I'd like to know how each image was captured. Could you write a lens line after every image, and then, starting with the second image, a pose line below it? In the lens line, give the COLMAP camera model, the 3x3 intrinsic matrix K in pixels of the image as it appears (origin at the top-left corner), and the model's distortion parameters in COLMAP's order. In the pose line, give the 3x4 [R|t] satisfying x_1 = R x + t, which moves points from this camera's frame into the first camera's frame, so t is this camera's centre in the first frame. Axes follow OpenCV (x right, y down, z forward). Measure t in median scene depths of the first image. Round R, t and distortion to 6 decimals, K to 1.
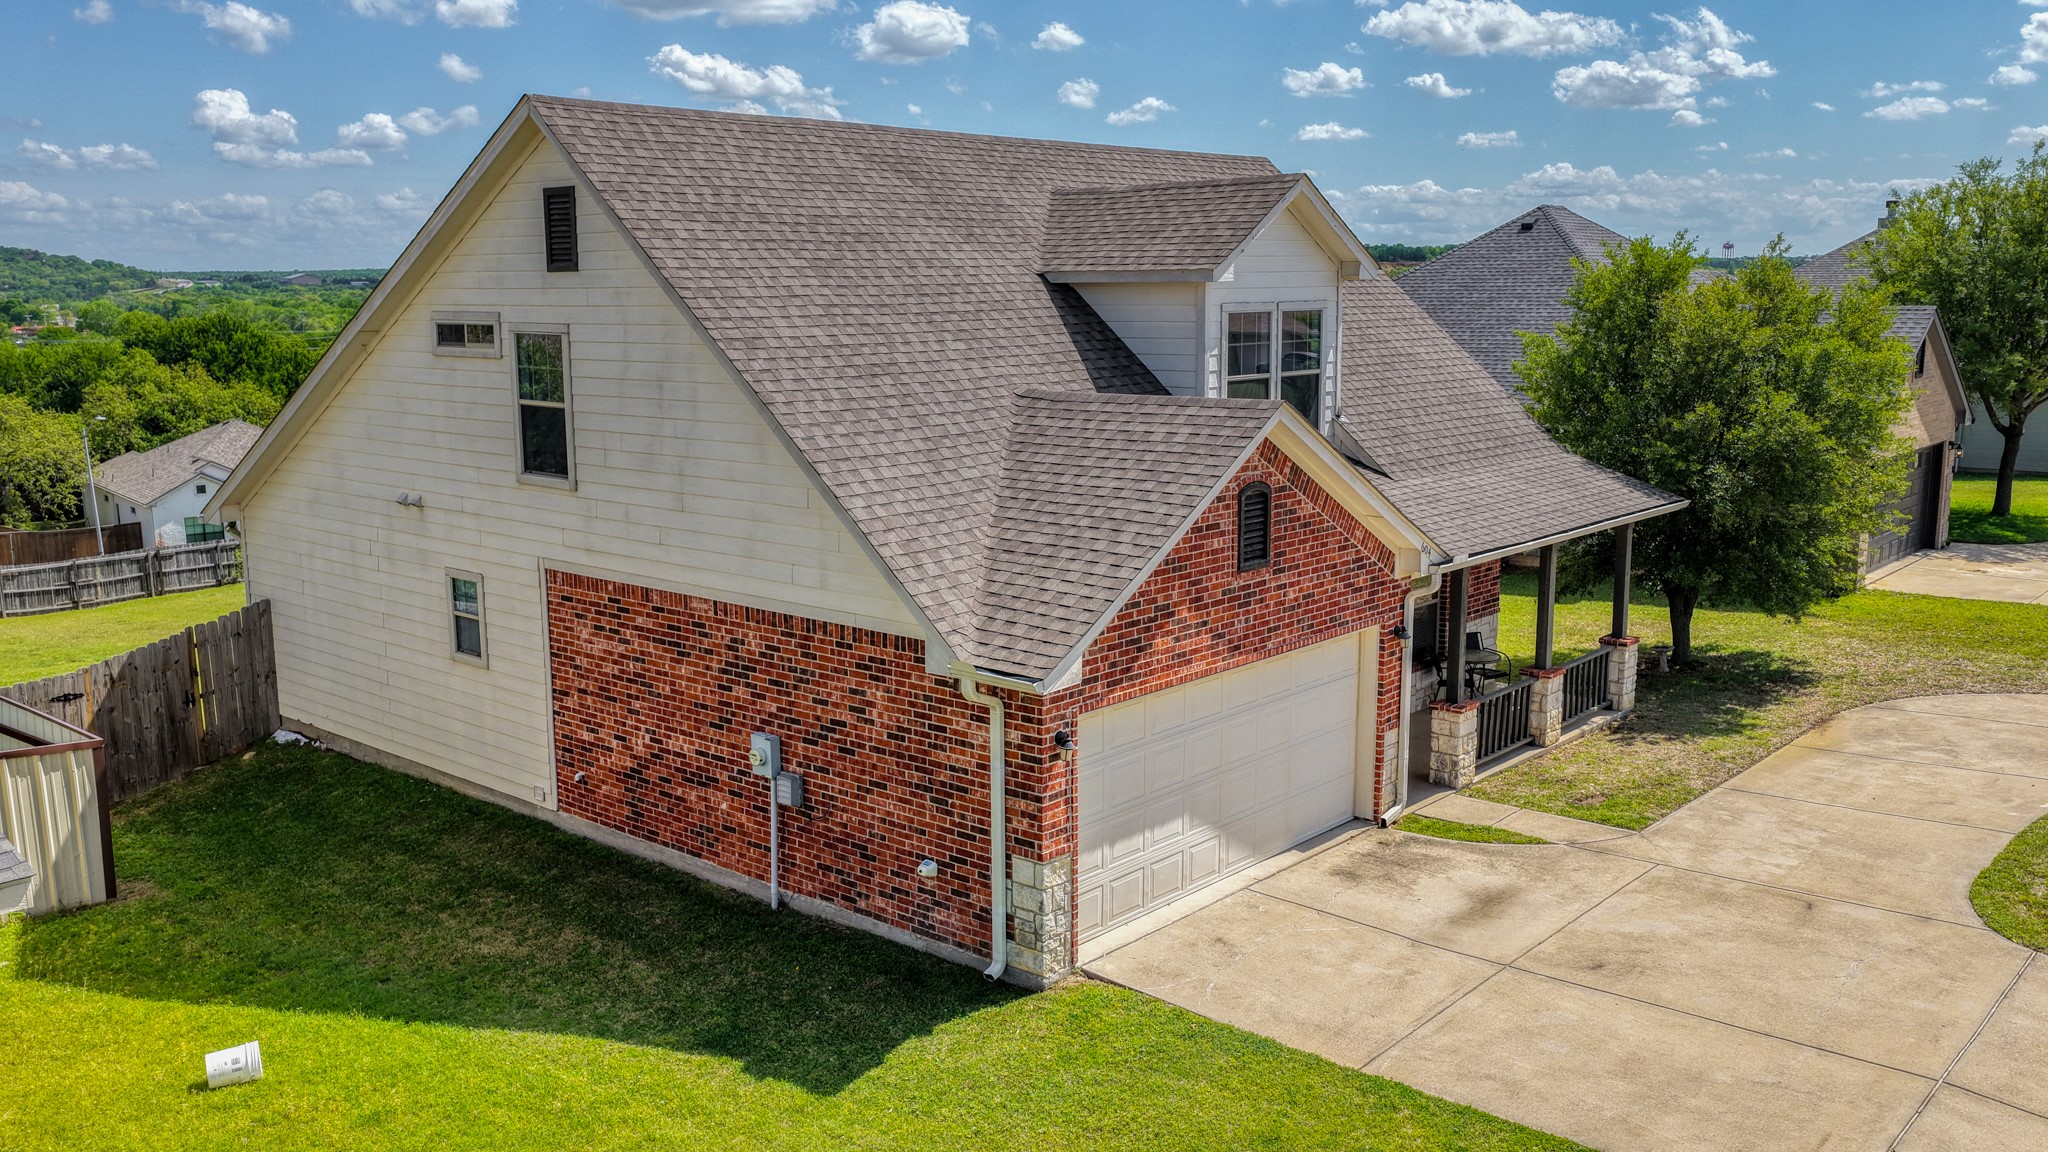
lens RADIAL K [[1724.0, 0, 1027.6], [0, 1724.0, 641.5], [0, 0, 1]] dist [-0.000138, 0.015561]
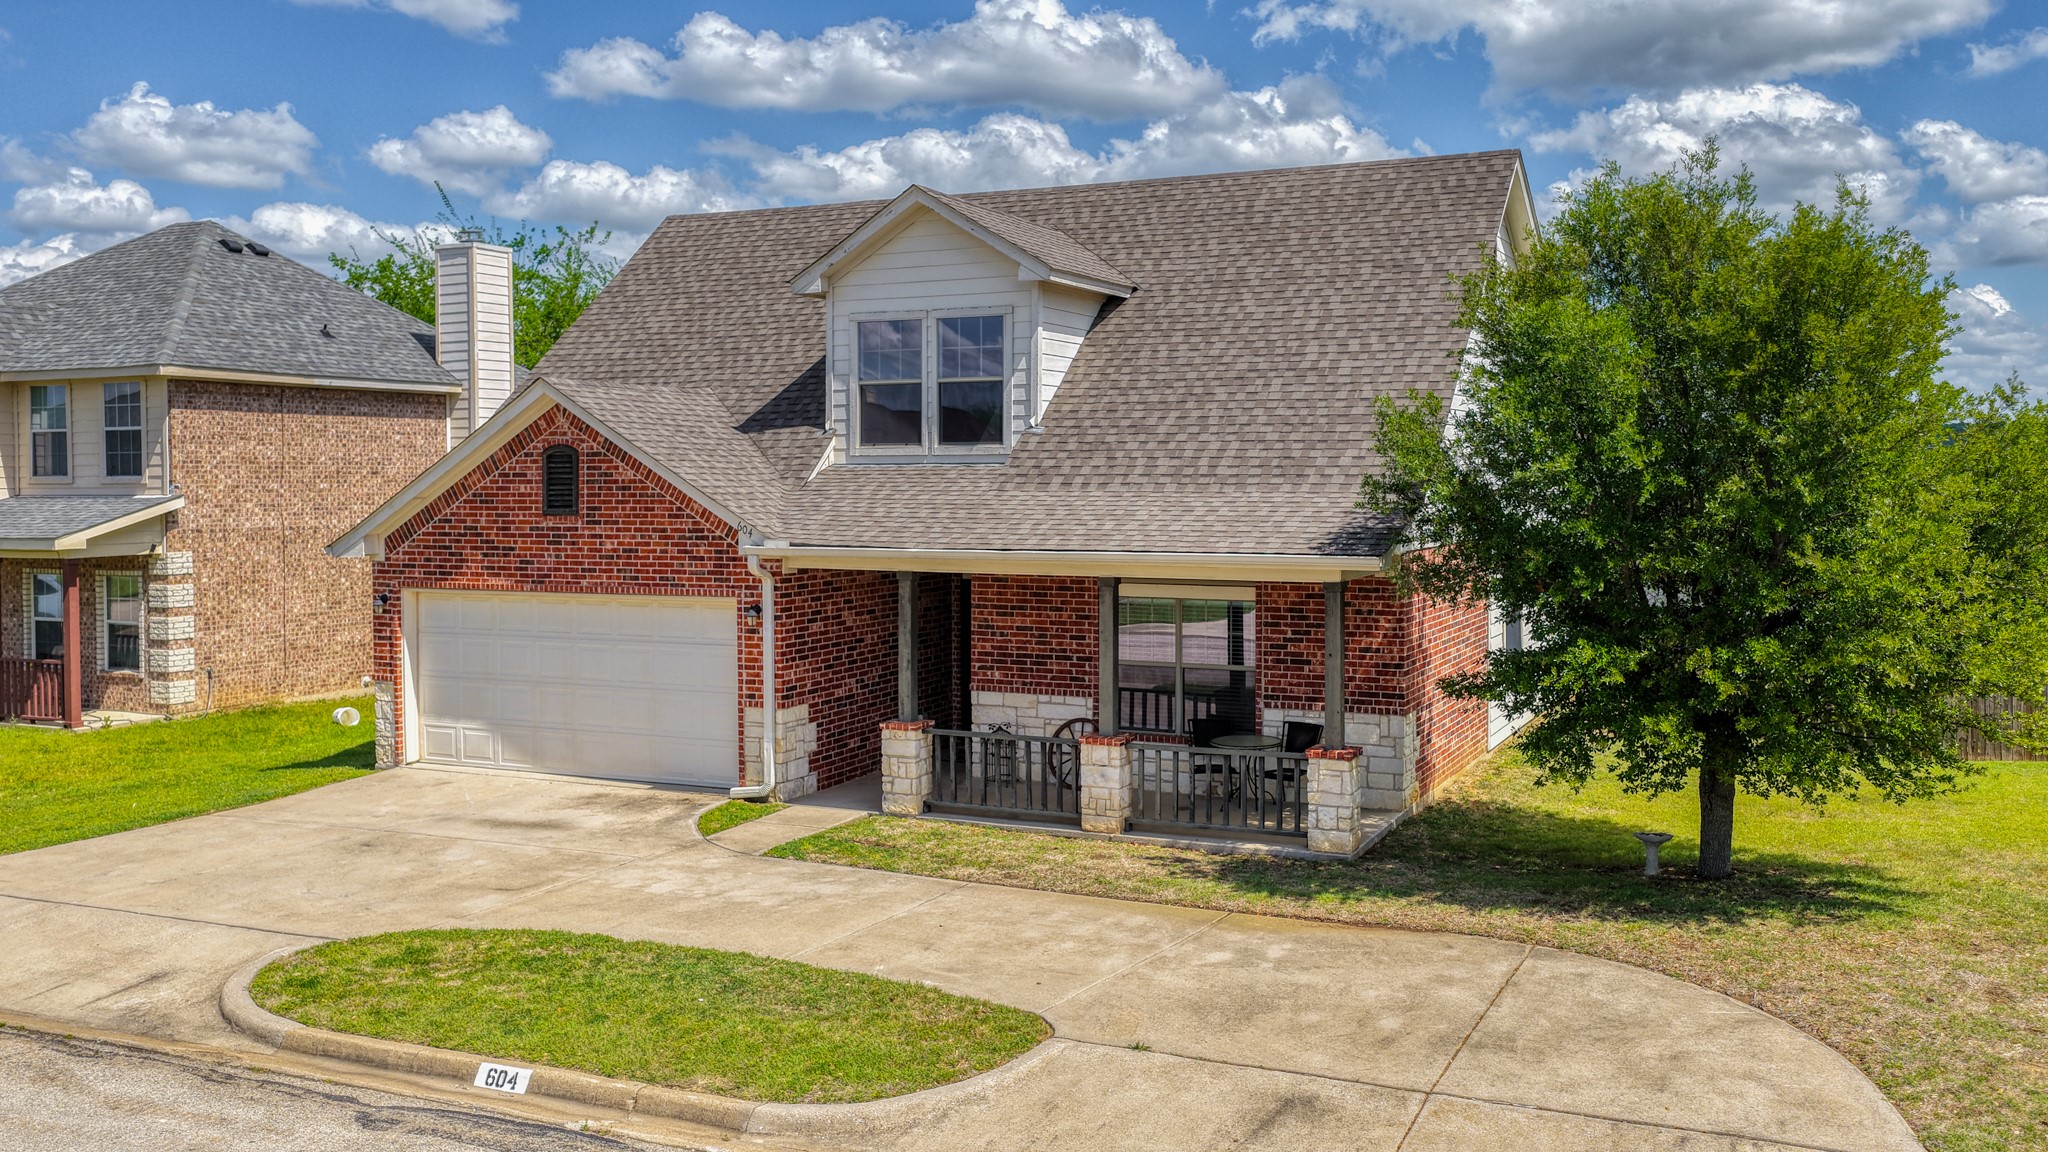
lens RADIAL K [[1724.0, 0, 1025.4], [0, 1724.0, 580.8], [0, 0, 1]] dist [-0.000138, 0.015561]
pose [[0.275650, 0.067356, -0.958895, 1.383809], [-0.197030, 0.980321, 0.012221, -0.074990], [0.940849, 0.185562, 0.283497, 0.947220]]
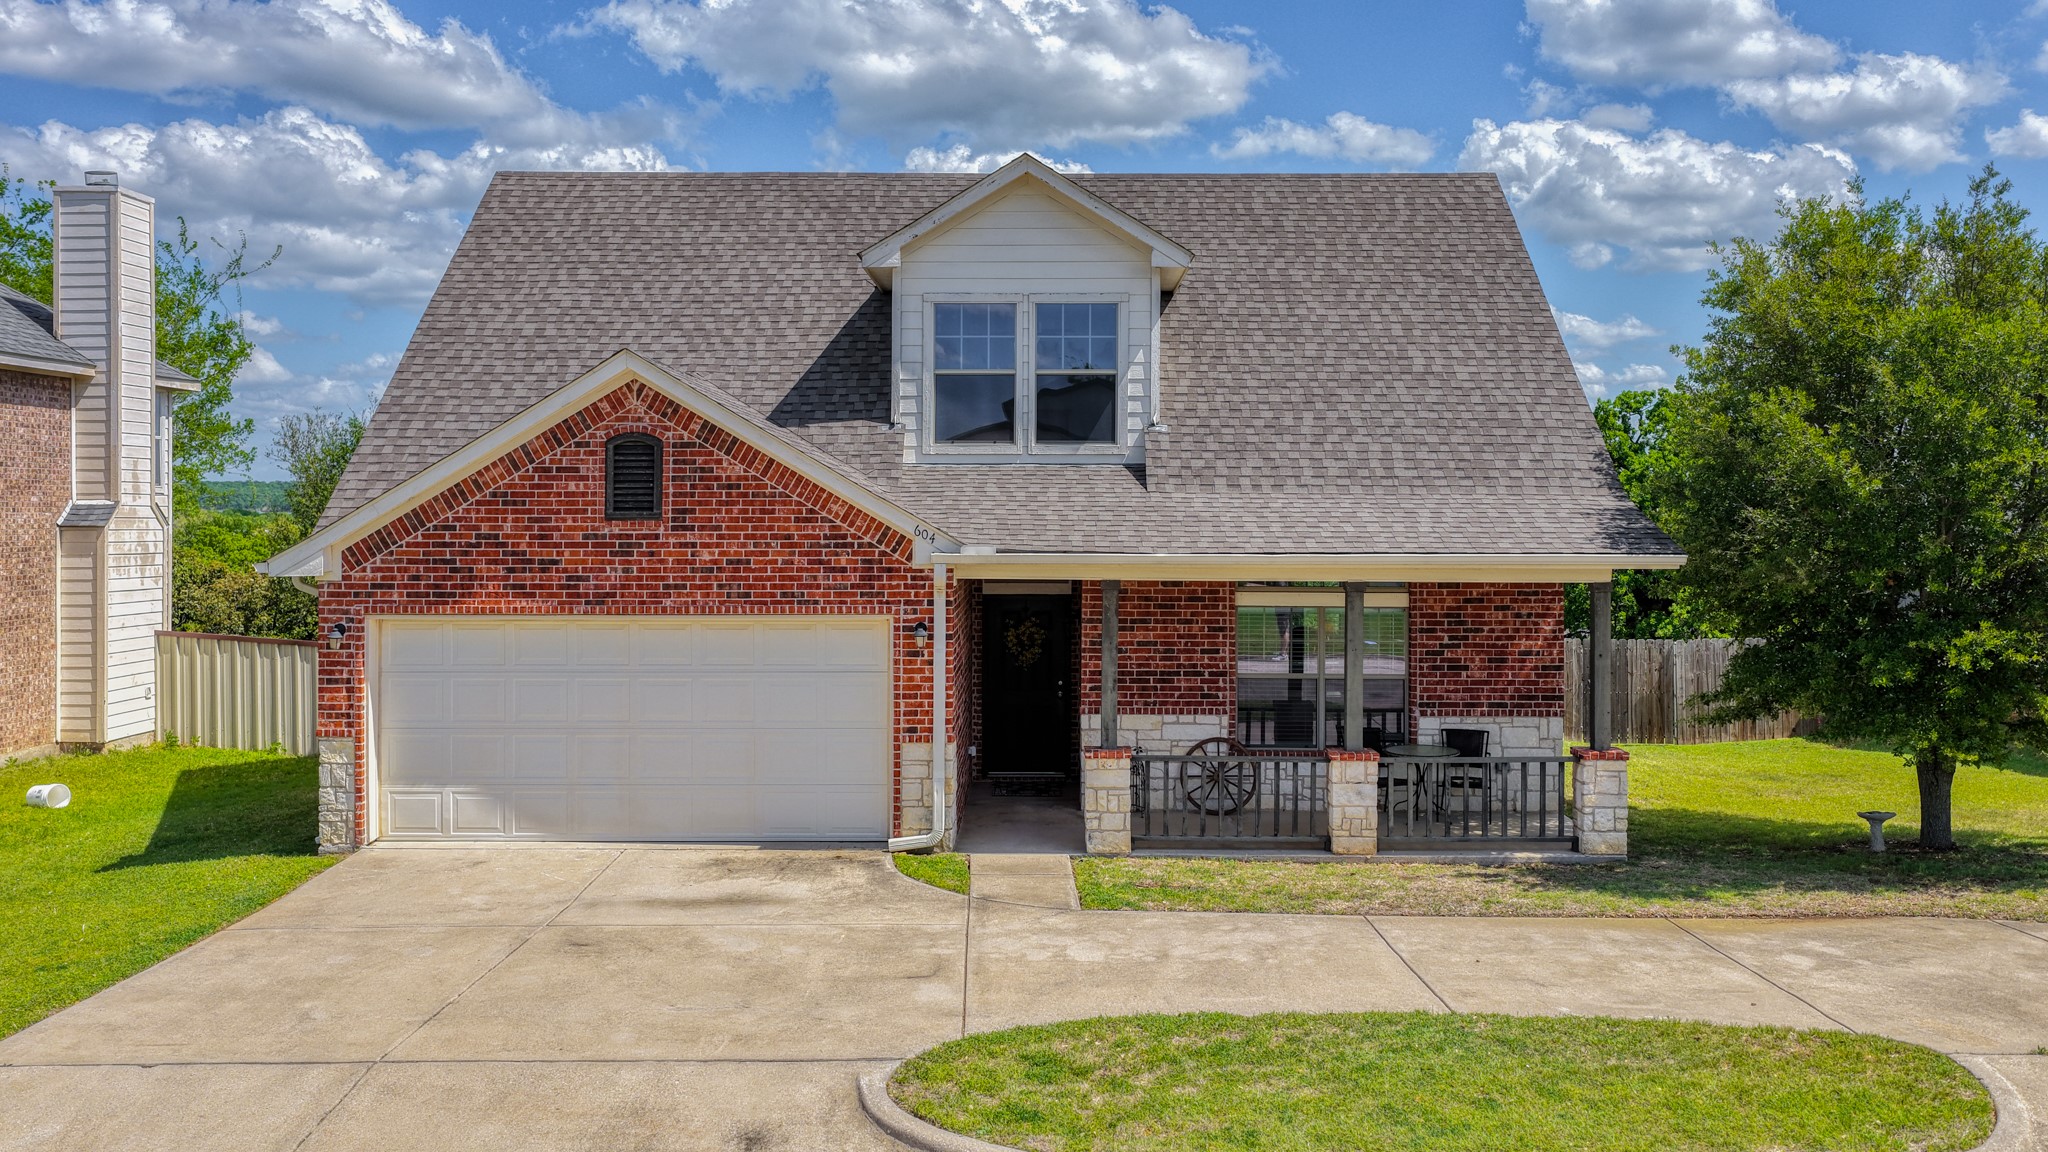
lens RADIAL K [[1724.0, 0, 1019.1], [0, 1724.0, 564.8], [0, 0, 1]] dist [-0.000138, 0.015561]
pose [[0.650168, 0.035368, -0.758967, 1.017555], [-0.164577, 0.981756, -0.095235, 0.041850], [0.741752, 0.186827, 0.644127, 0.509702]]
